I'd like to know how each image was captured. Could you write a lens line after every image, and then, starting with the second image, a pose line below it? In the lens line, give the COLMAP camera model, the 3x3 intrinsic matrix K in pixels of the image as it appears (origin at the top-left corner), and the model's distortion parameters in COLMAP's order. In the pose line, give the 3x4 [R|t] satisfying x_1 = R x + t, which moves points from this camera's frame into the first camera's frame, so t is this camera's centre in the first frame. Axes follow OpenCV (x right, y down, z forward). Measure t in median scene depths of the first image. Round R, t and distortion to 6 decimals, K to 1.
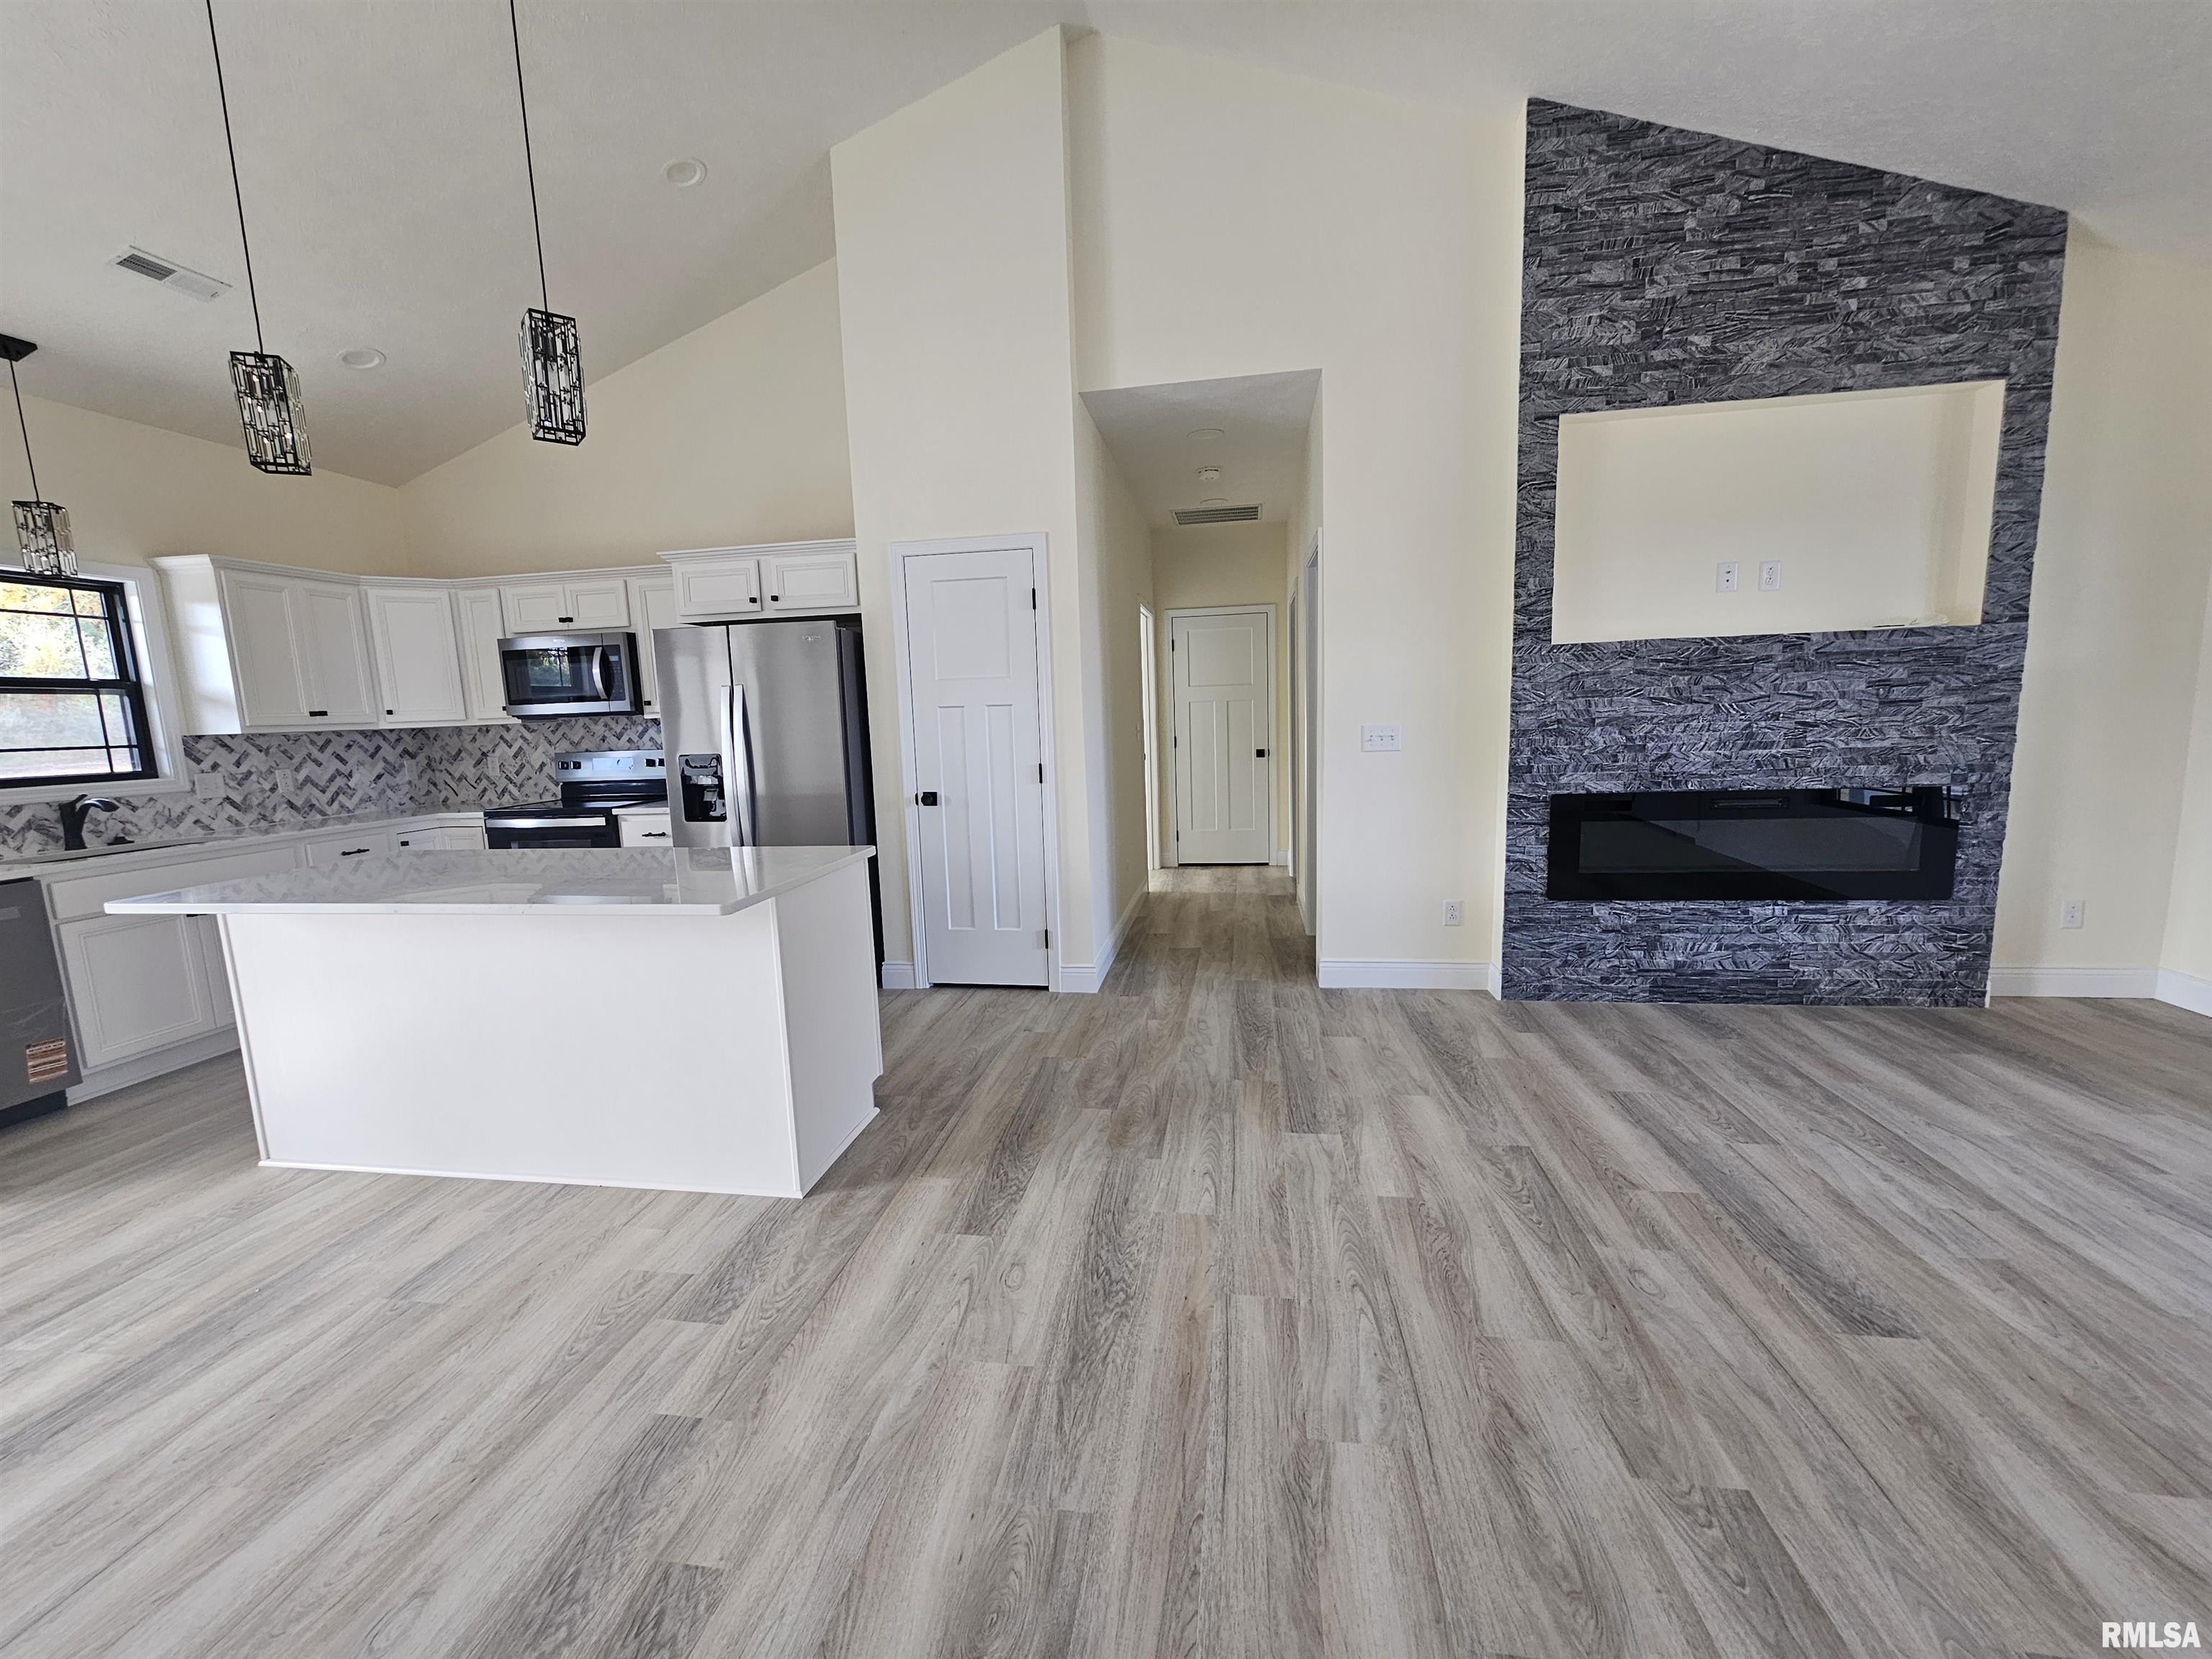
lens RADIAL K [[896.4, 0, 1086.7], [0, 896.4, 843.7], [0, 0, 1]] dist [-0.002958, 0.000254]
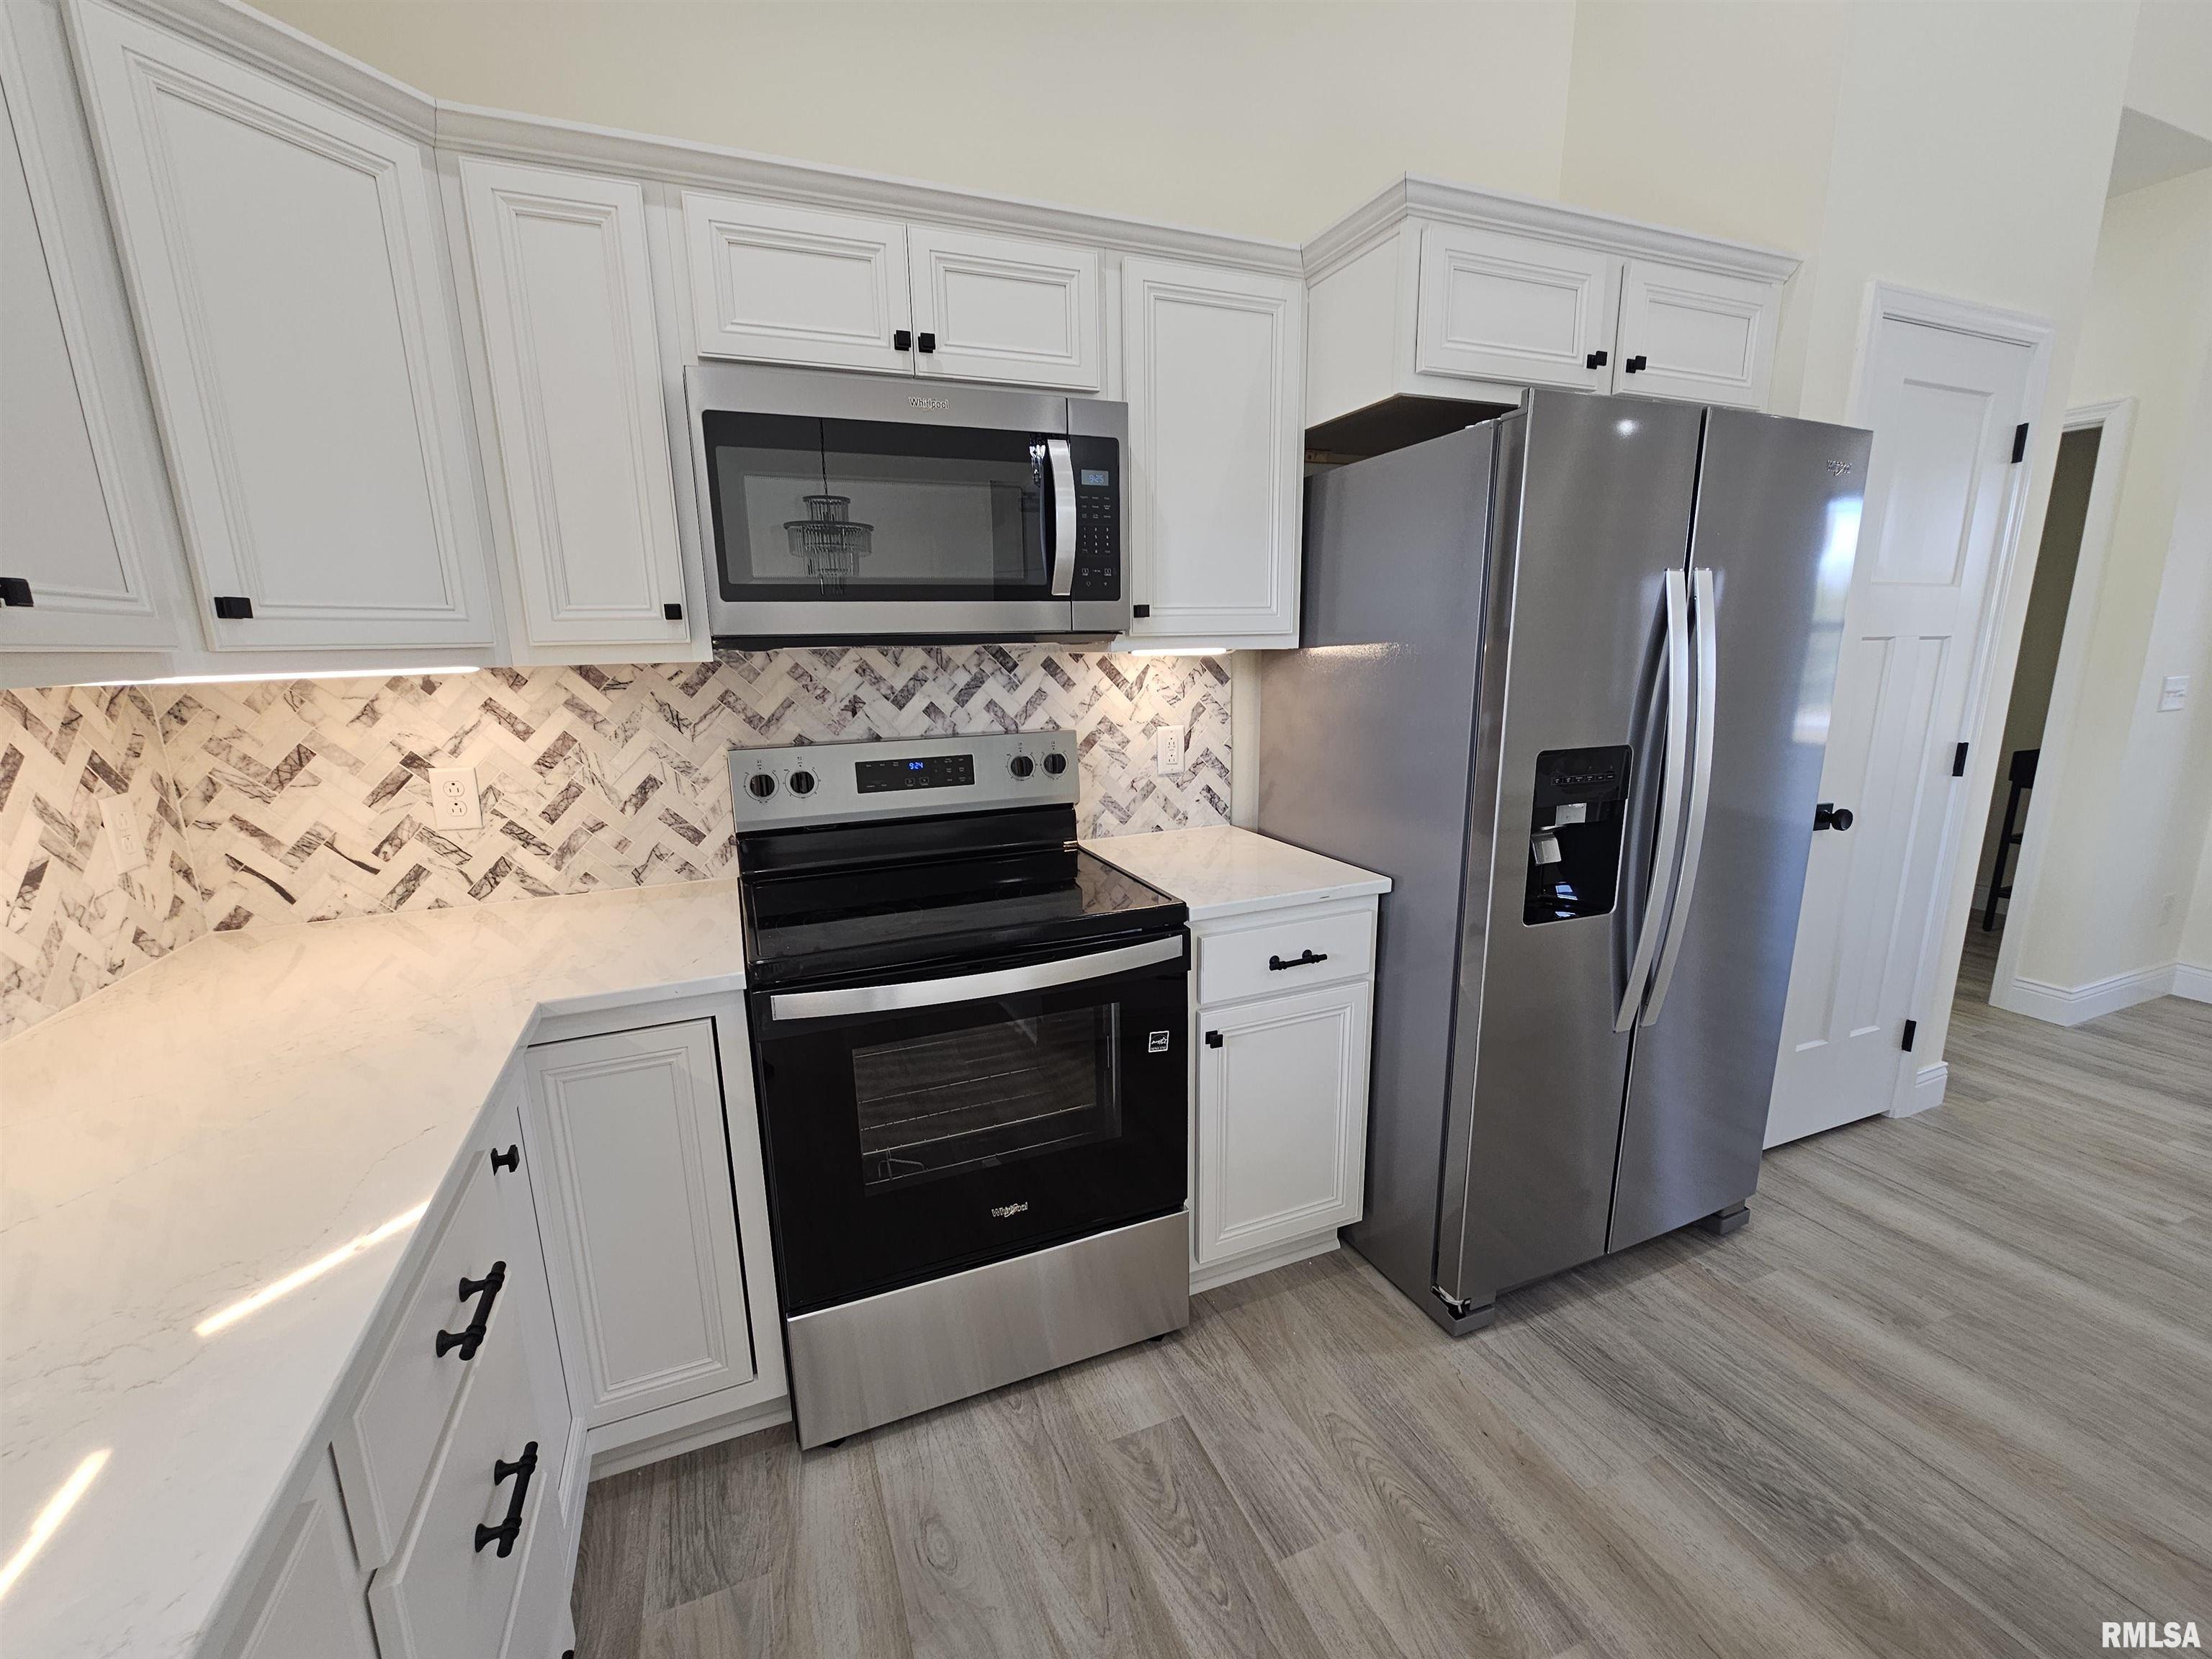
lens RADIAL K [[896.4, 0, 1082.5], [0, 896.4, 839.9], [0, 0, 1]] dist [-0.002958, 0.000254]
pose [[0.856900, -0.090828, 0.507417, -0.879772], [0.064701, 0.995521, 0.068935, -0.109806], [-0.511406, -0.026240, 0.858939, 0.848167]]
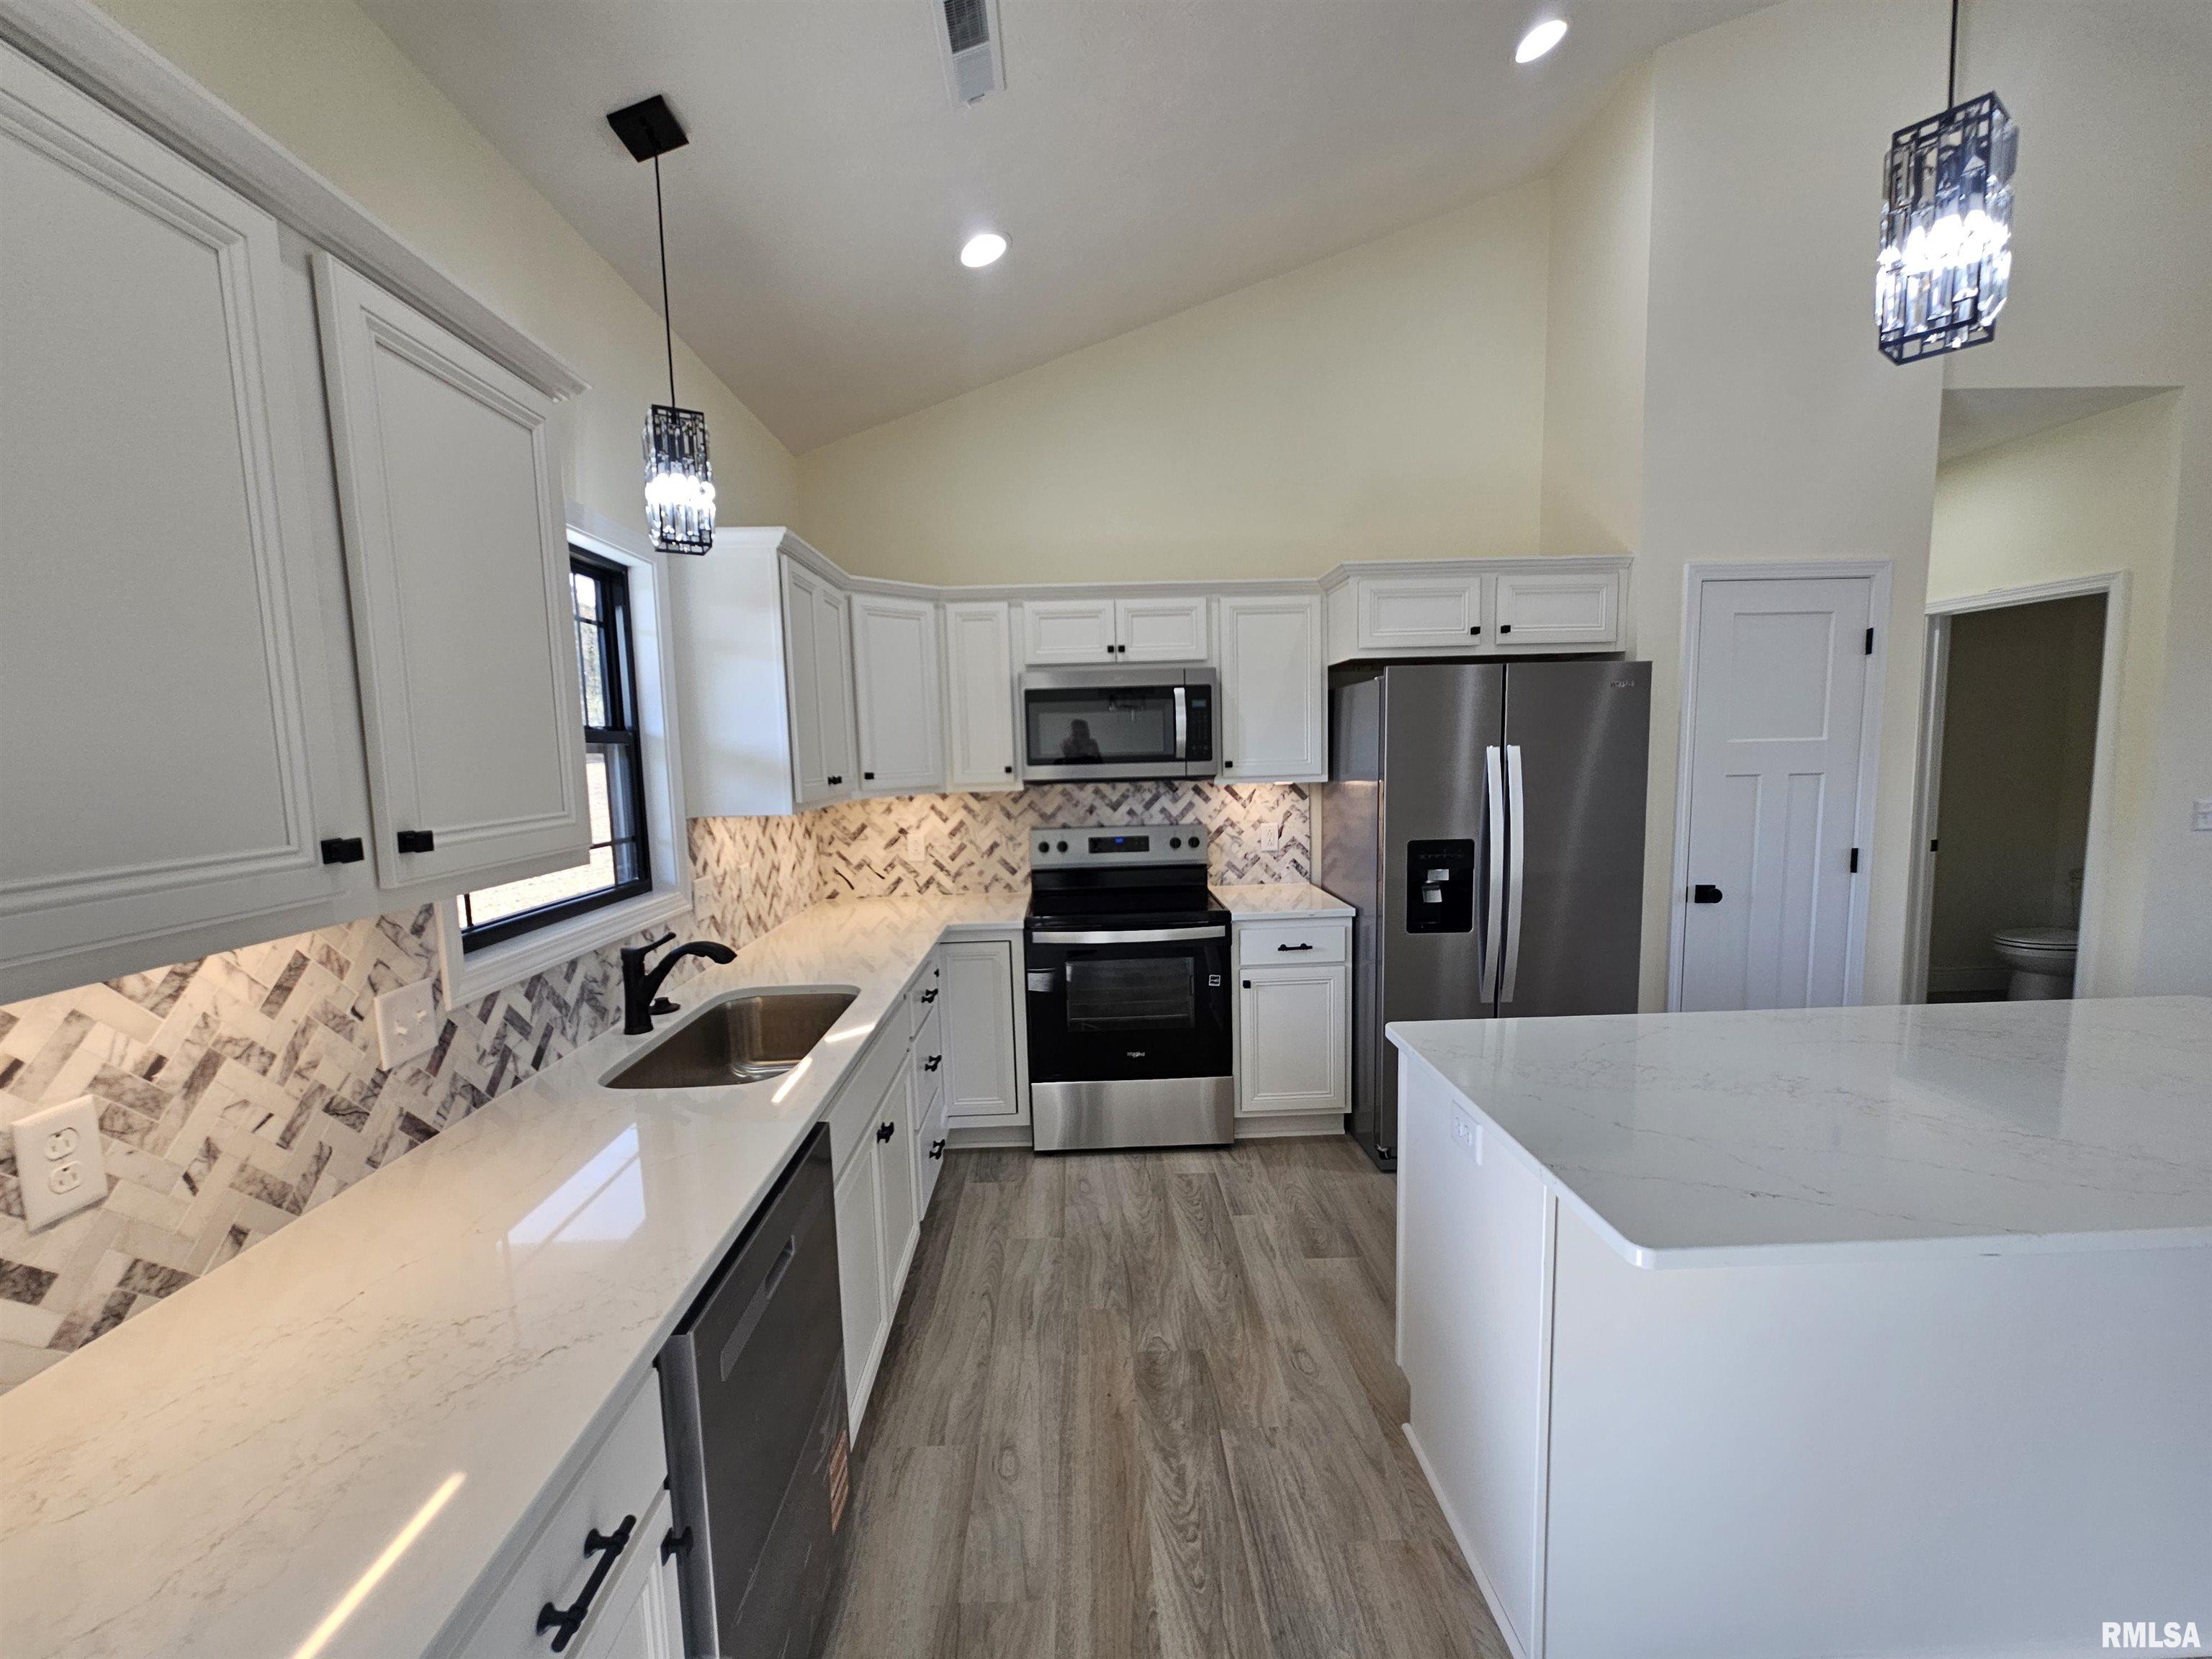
lens RADIAL K [[896.4, 0, 1089.0], [0, 896.4, 836.7], [0, 0, 1]] dist [-0.002958, 0.000254]
pose [[0.983448, -0.010053, 0.180910, -0.910343], [0.019922, 0.998405, -0.052817, -0.075895], [-0.180091, 0.055547, 0.982080, 0.373706]]
